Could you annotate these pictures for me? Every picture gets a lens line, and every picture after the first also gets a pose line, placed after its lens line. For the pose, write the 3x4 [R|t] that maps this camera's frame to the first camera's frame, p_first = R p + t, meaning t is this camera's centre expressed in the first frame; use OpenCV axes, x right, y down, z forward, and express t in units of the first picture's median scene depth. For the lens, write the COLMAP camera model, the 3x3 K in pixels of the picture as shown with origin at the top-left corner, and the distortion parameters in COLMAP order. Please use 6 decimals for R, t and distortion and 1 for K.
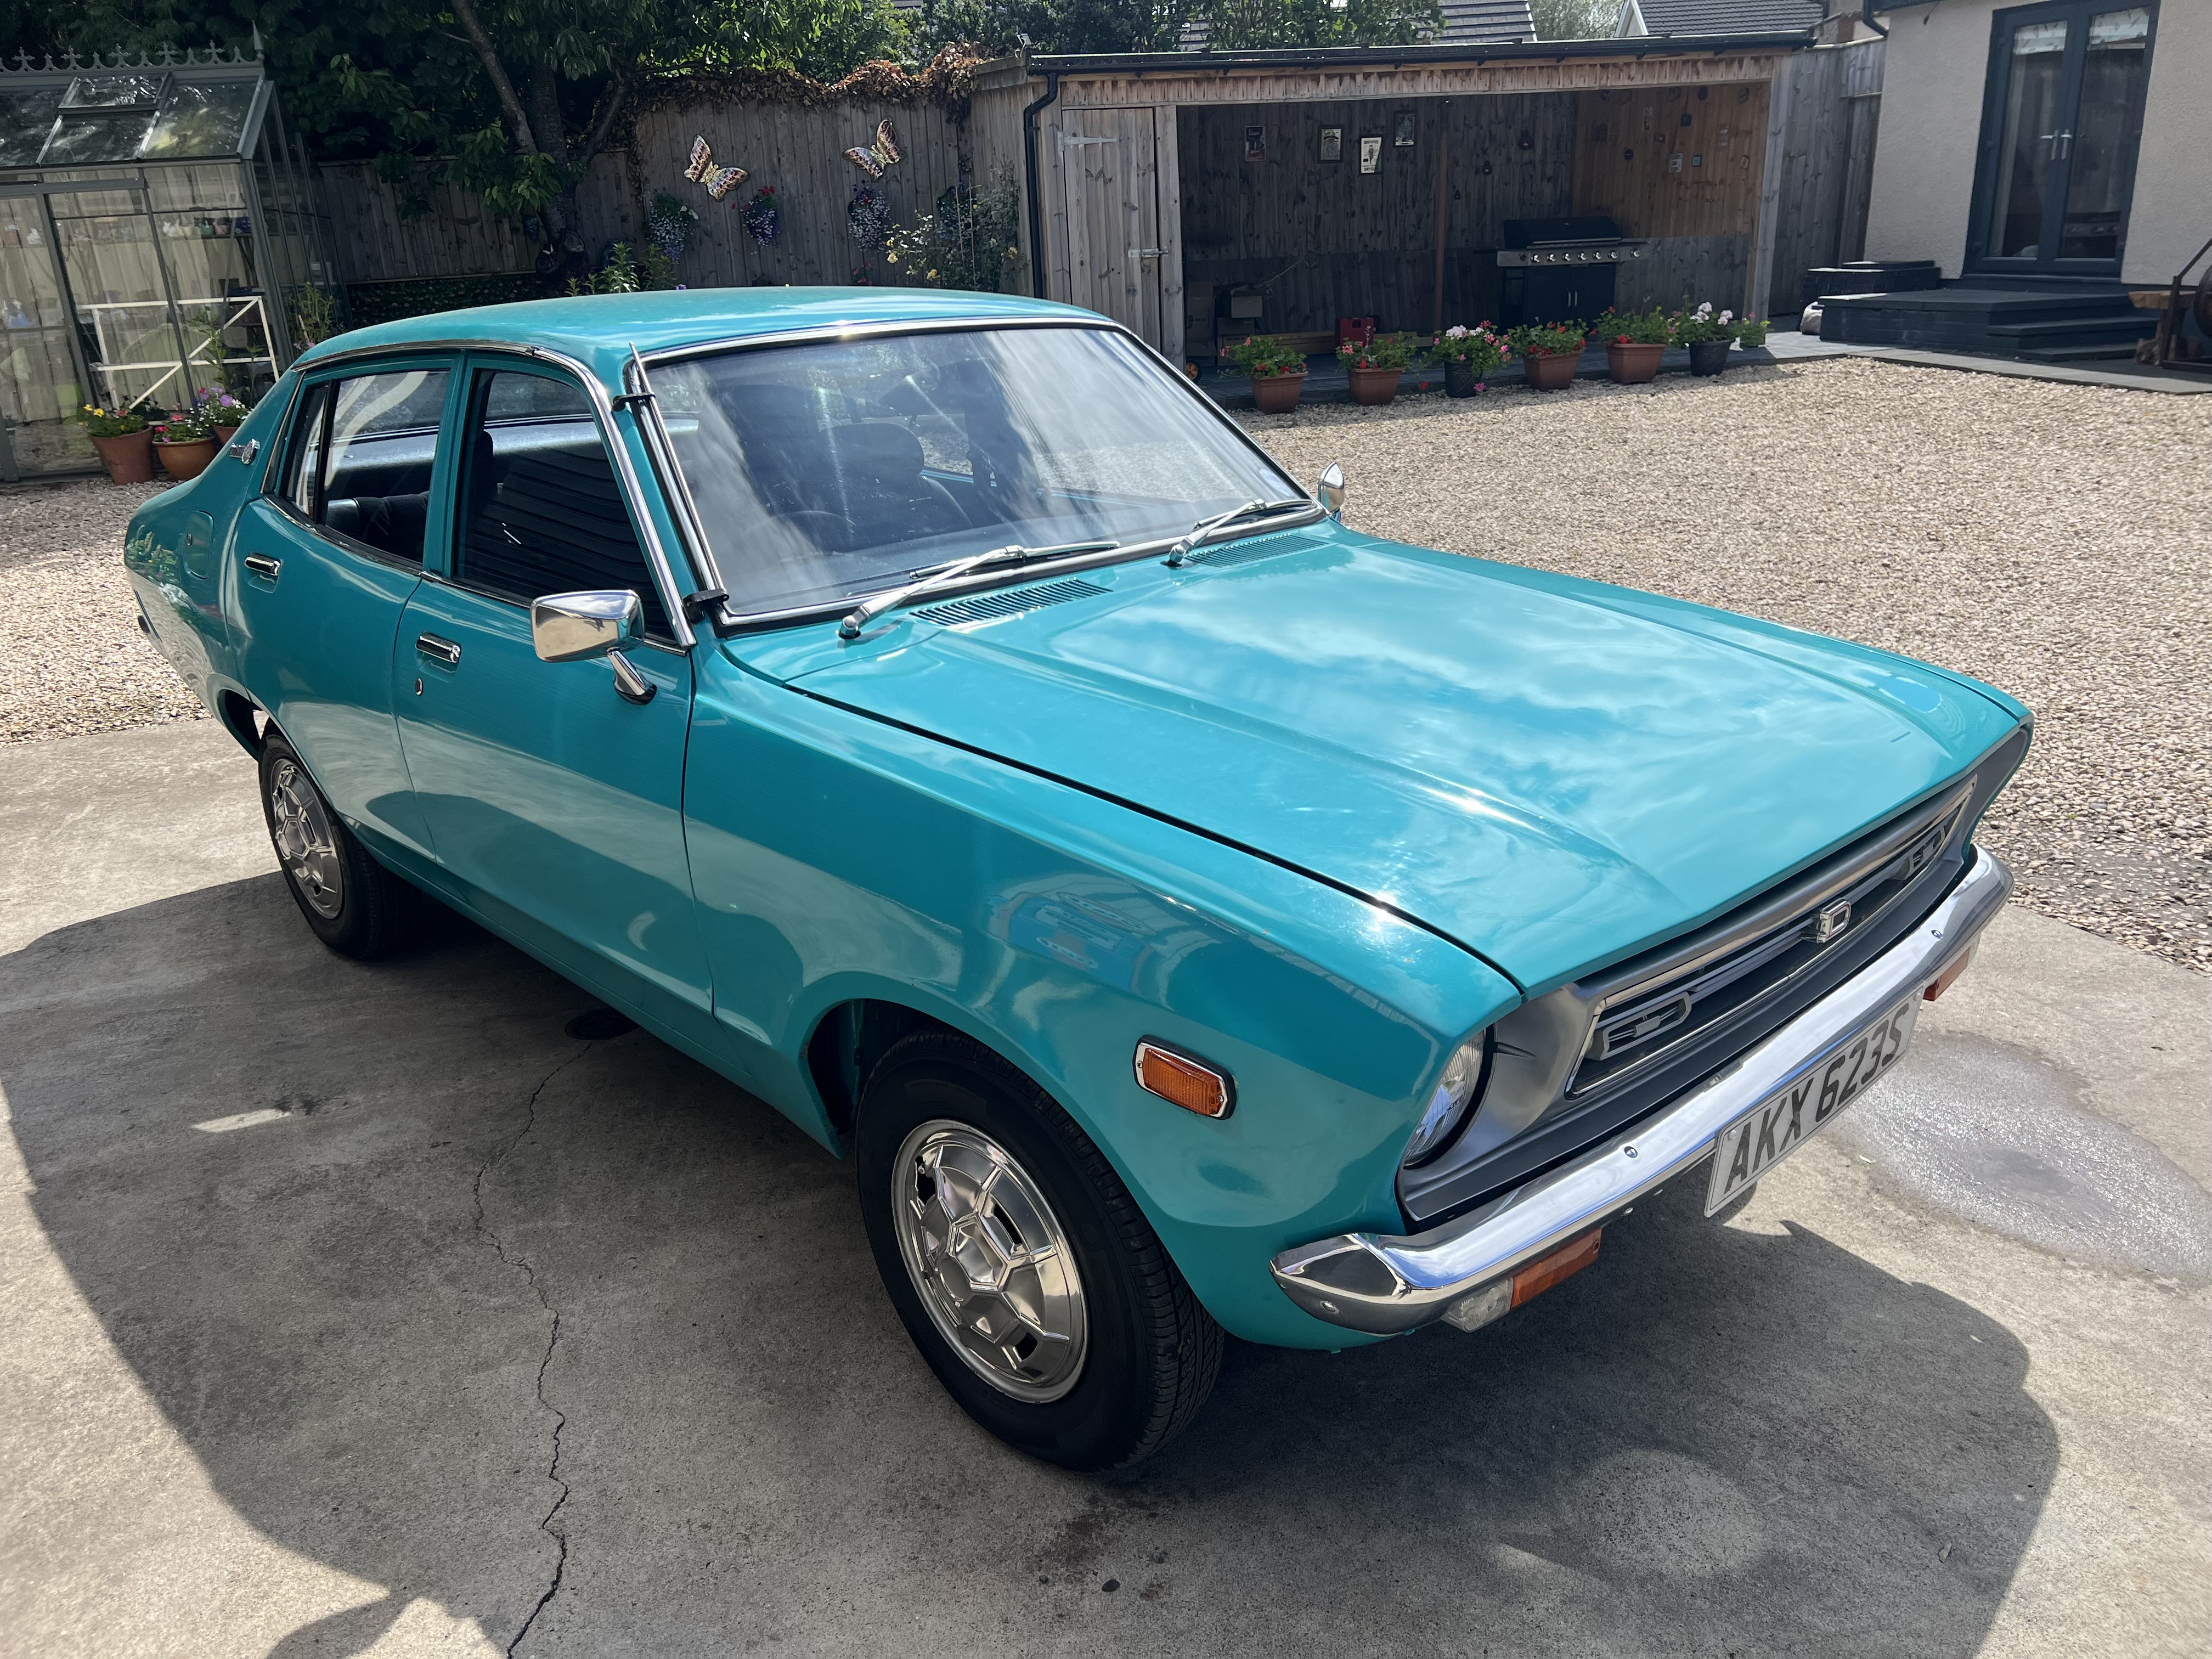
lens RADIAL K [[1675.4, 0, 1104.7], [0, 1675.4, 845.8], [0, 0, 1]] dist [0.057909, -0.066743]
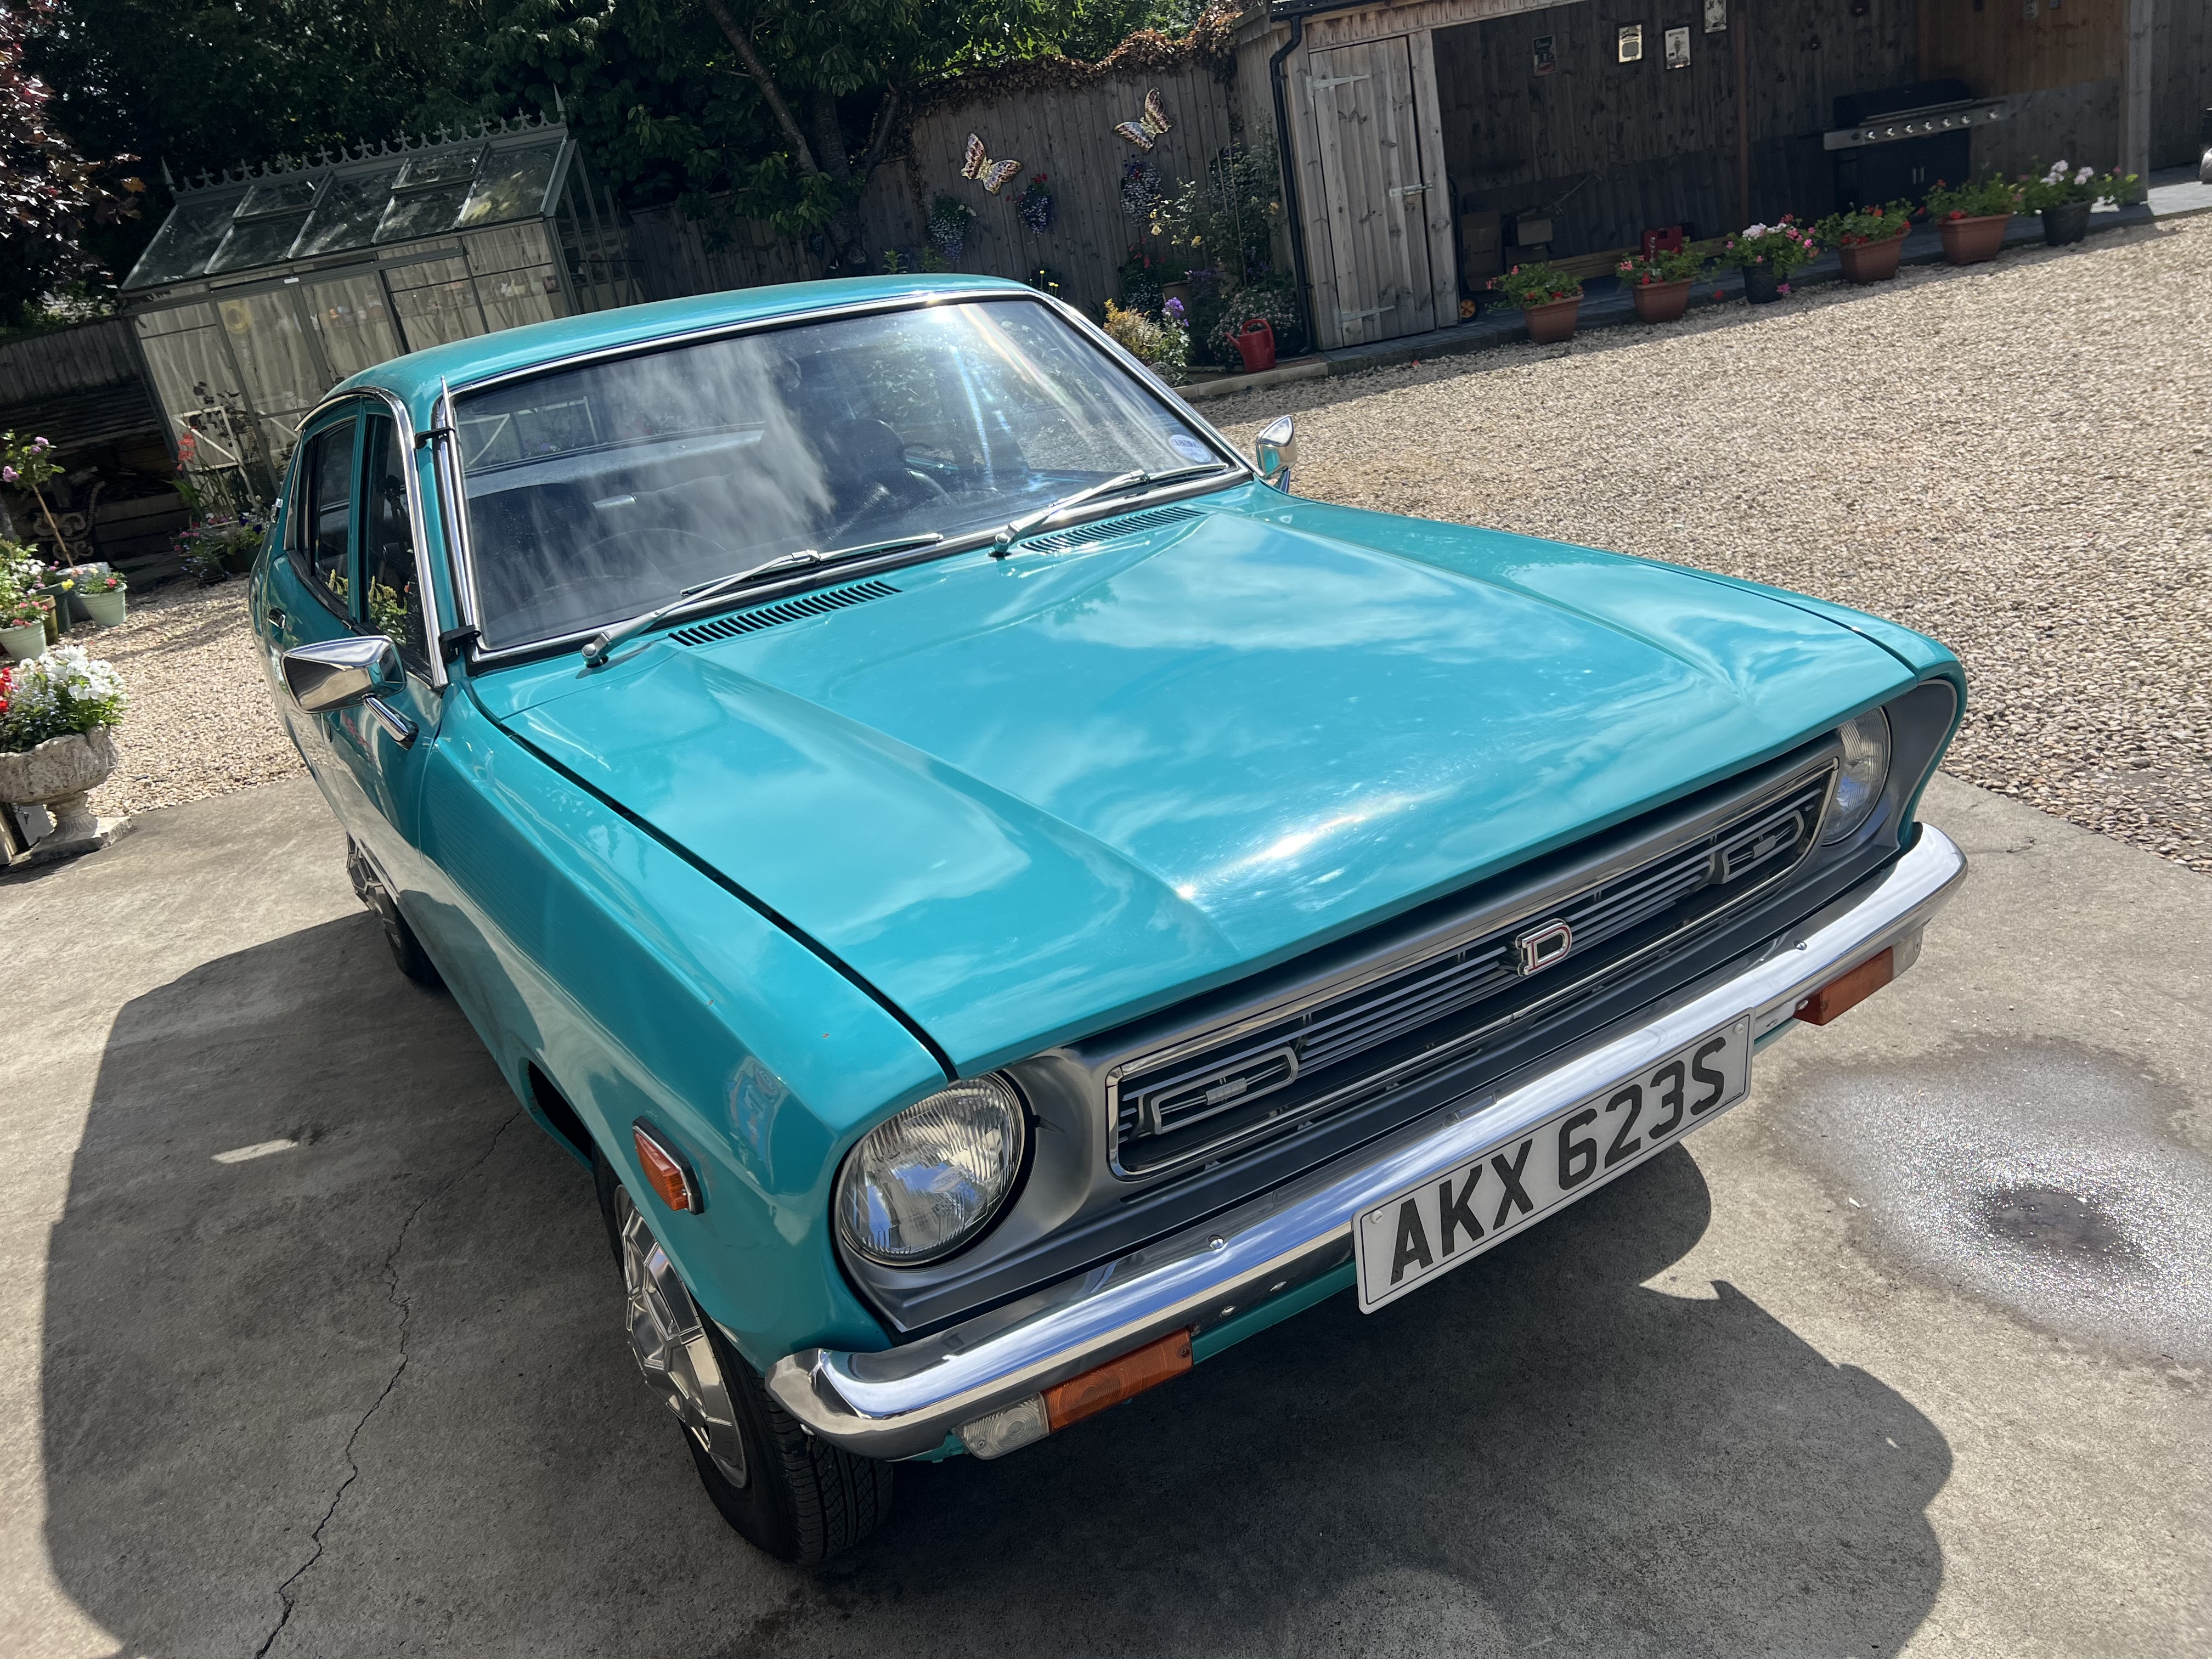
lens RADIAL K [[1675.4, 0, 1112.4], [0, 1675.4, 846.8], [0, 0, 1]] dist [0.057909, -0.066743]
pose [[0.972365, -0.043635, -0.229351, 0.236201], [0.048374, 0.998715, 0.015079, -0.015238], [0.228398, -0.025757, 0.973227, 0.092442]]
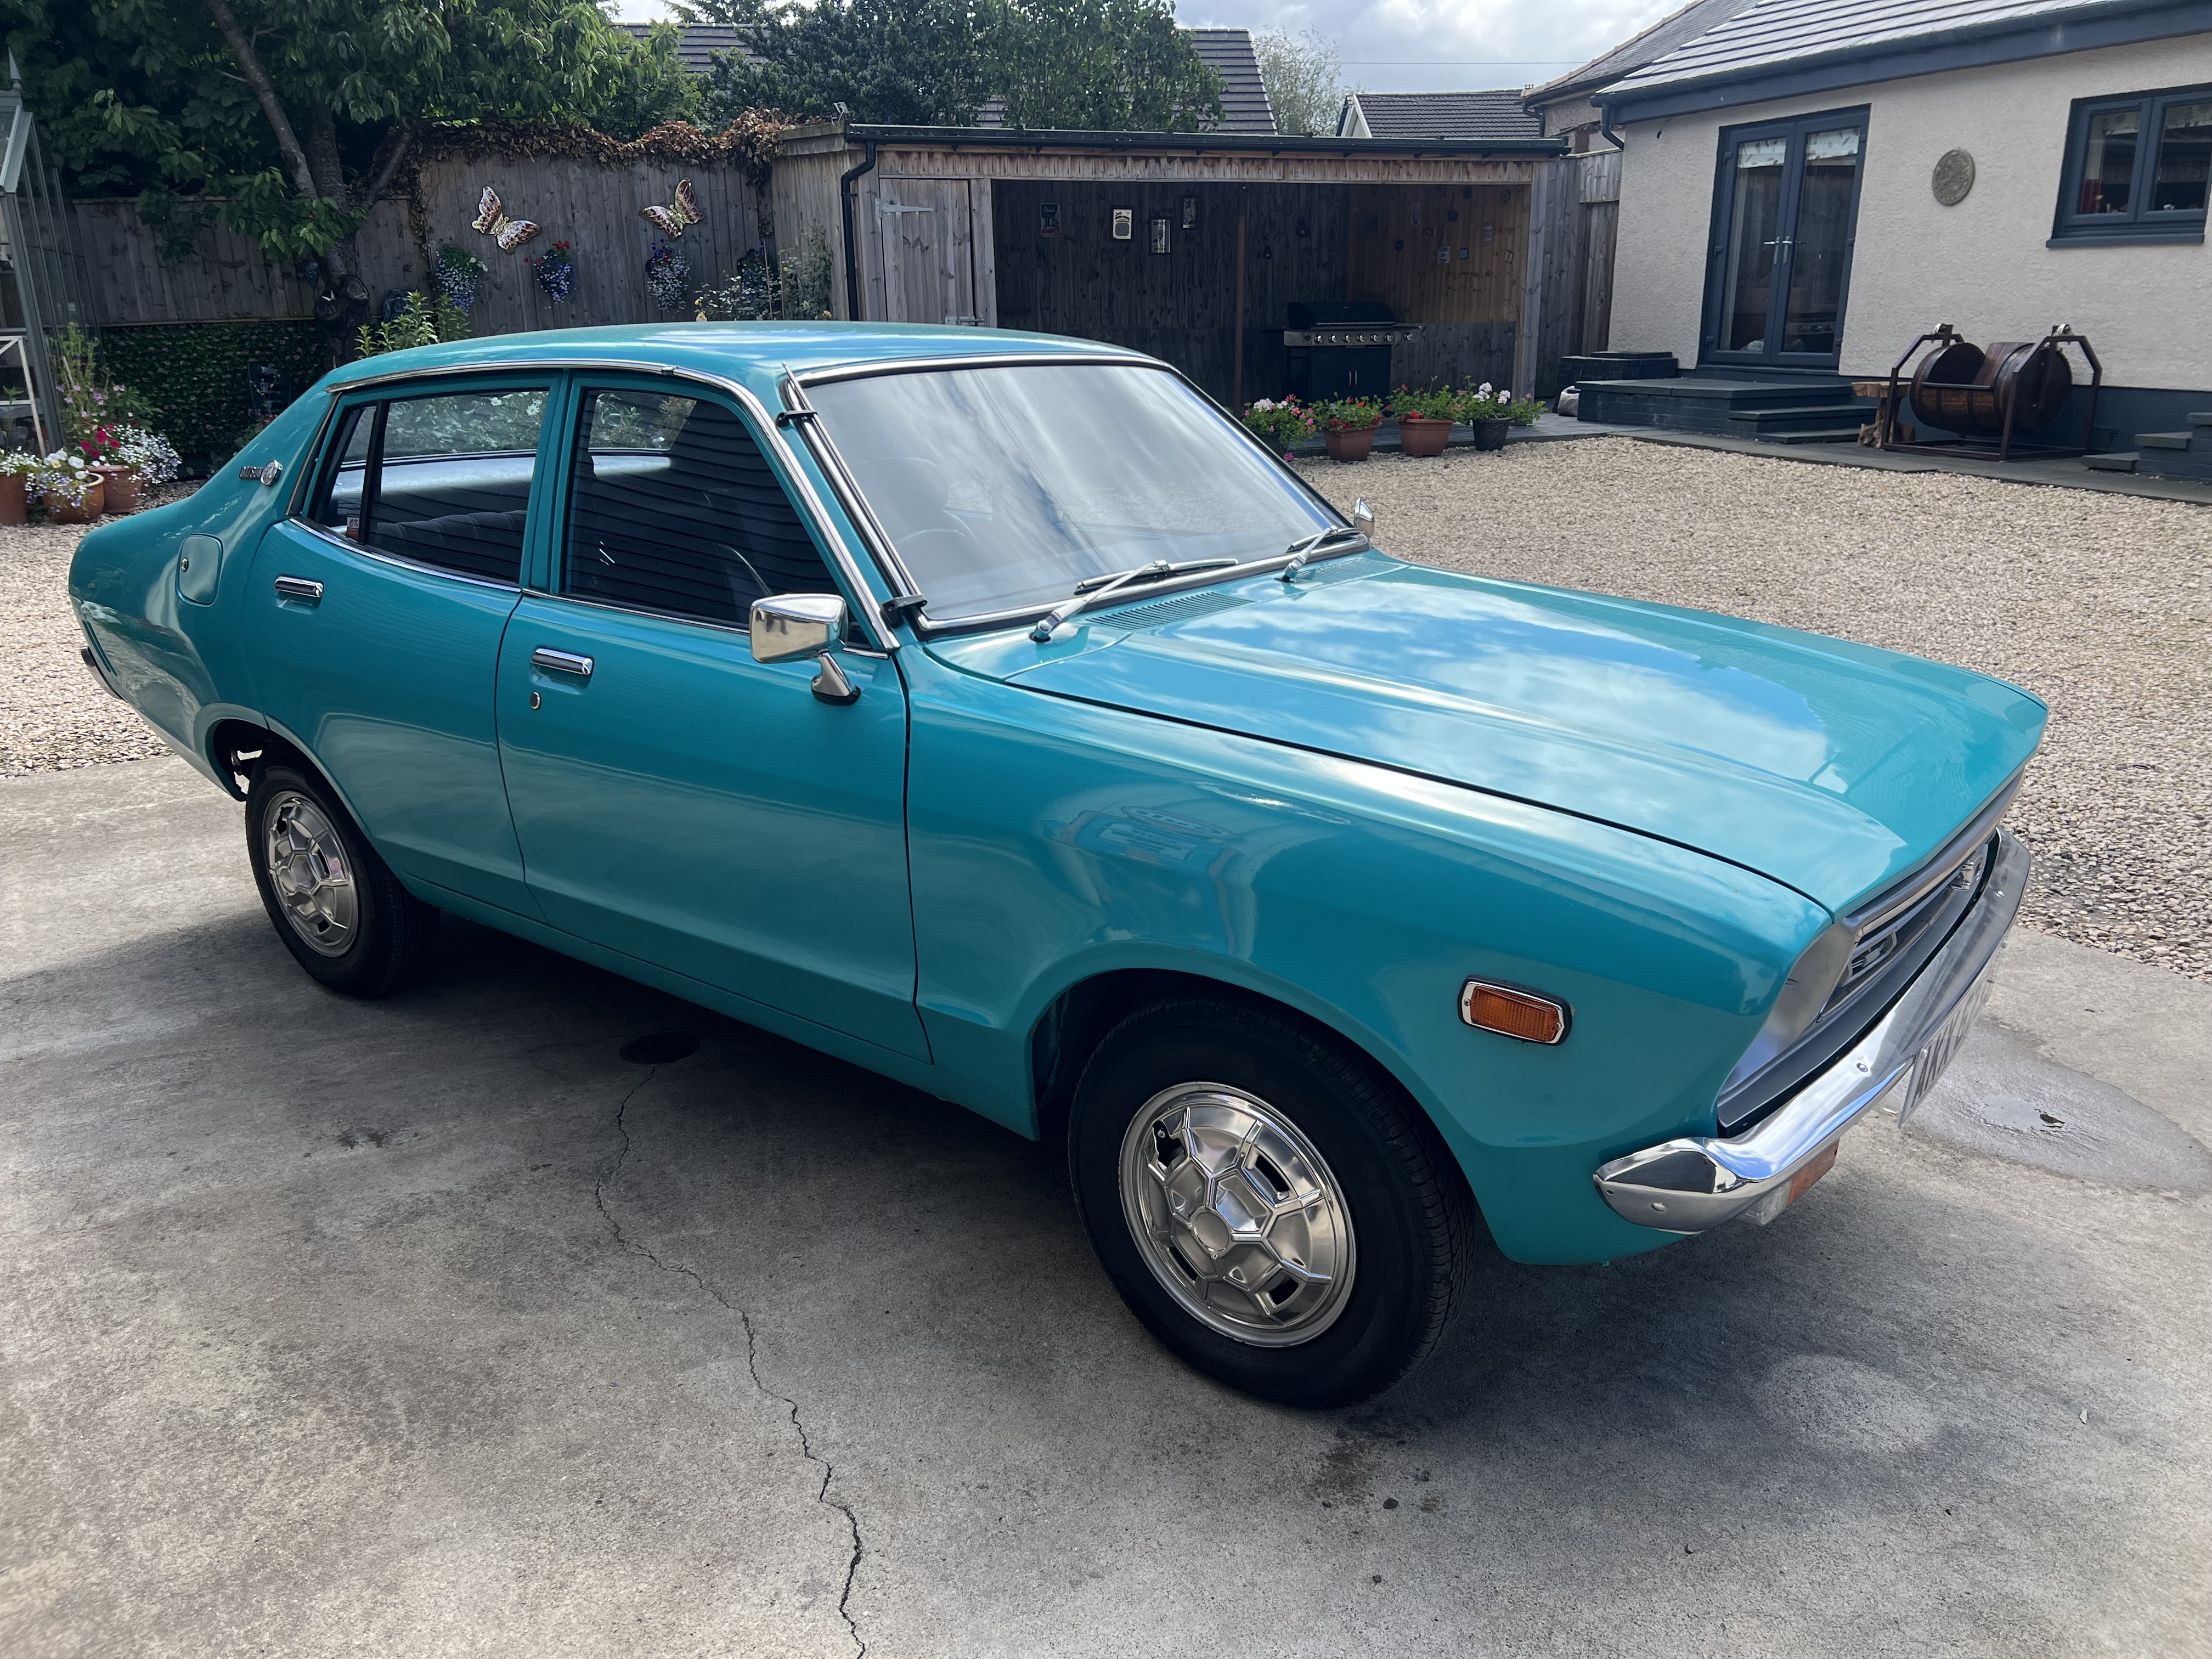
lens RADIAL K [[1675.4, 0, 1121.7], [0, 1675.4, 848.8], [0, 0, 1]] dist [0.057909, -0.066743]
pose [[0.986728, -0.019262, 0.161236, -0.187059], [0.025635, 0.998966, -0.037542, 0.032382], [-0.160346, 0.041177, 0.986202, -0.028517]]
